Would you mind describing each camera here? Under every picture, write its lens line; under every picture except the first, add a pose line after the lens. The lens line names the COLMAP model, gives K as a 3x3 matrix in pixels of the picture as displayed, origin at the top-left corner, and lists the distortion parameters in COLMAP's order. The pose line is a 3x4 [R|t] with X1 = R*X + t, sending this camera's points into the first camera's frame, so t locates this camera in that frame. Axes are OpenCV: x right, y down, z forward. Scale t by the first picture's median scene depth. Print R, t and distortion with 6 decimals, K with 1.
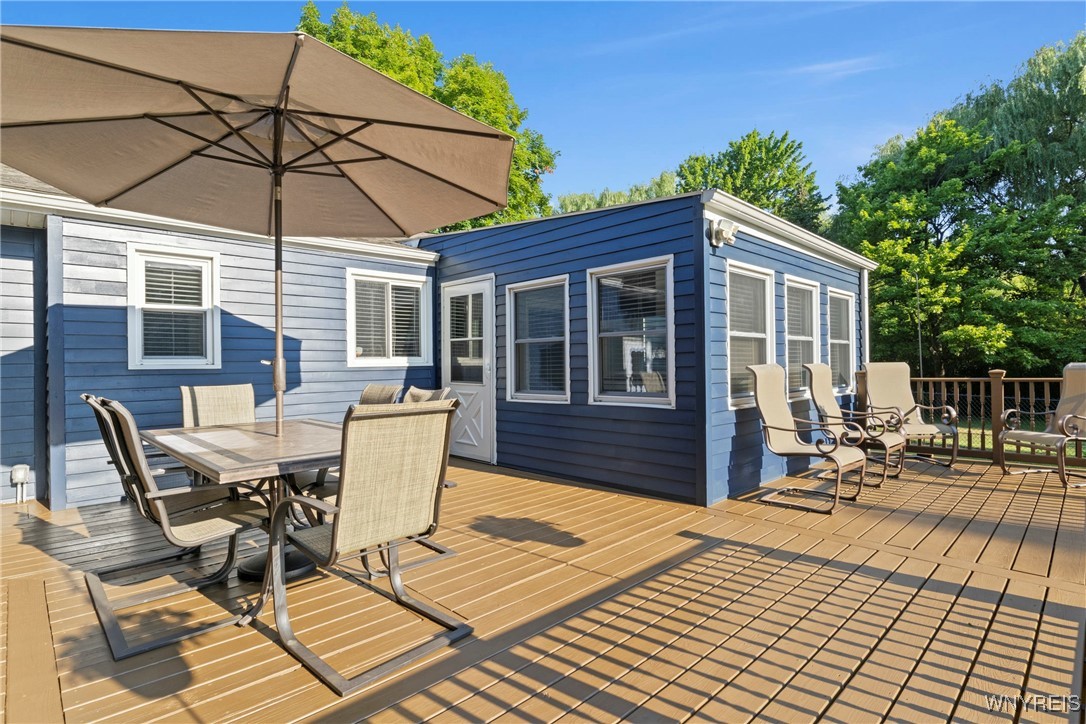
lens RADIAL K [[542.6, 0, 539.2], [0, 542.6, 356.9], [0, 0, 1]] dist [0.003705, 0.001927]
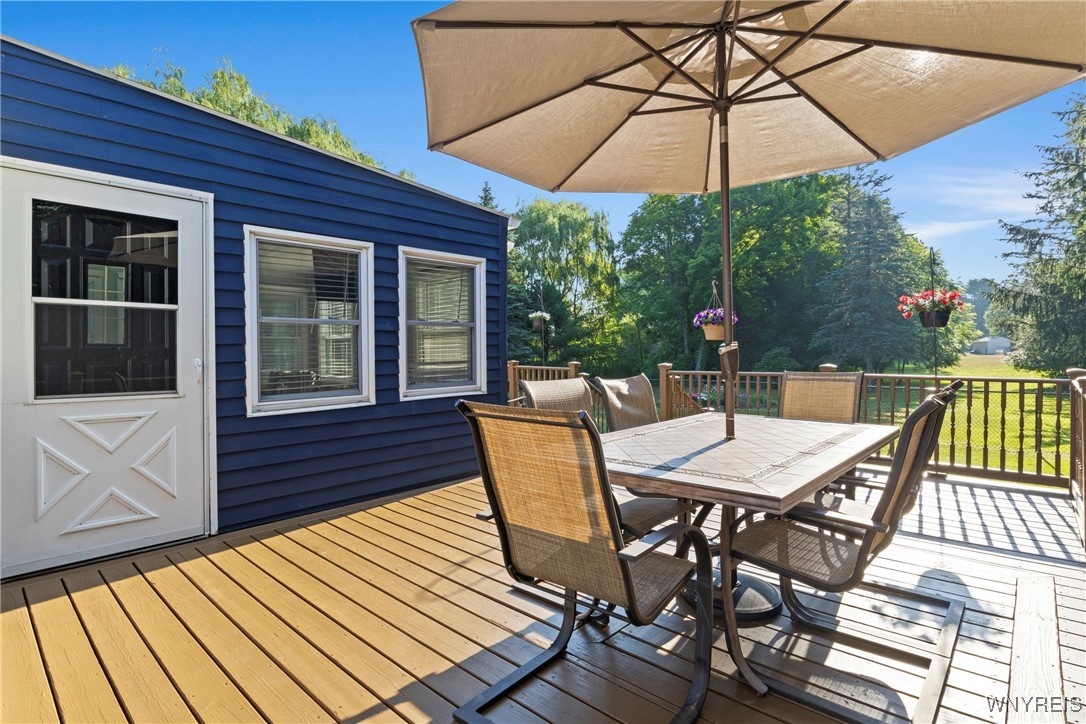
lens RADIAL K [[542.6, 0, 537.2], [0, 542.6, 360.3], [0, 0, 1]] dist [0.003705, 0.001927]
pose [[-0.051925, -0.003269, 0.998646, -0.754867], [-0.000862, 0.999994, 0.003228, 0.017186], [-0.998651, -0.000693, -0.051927, 0.788638]]
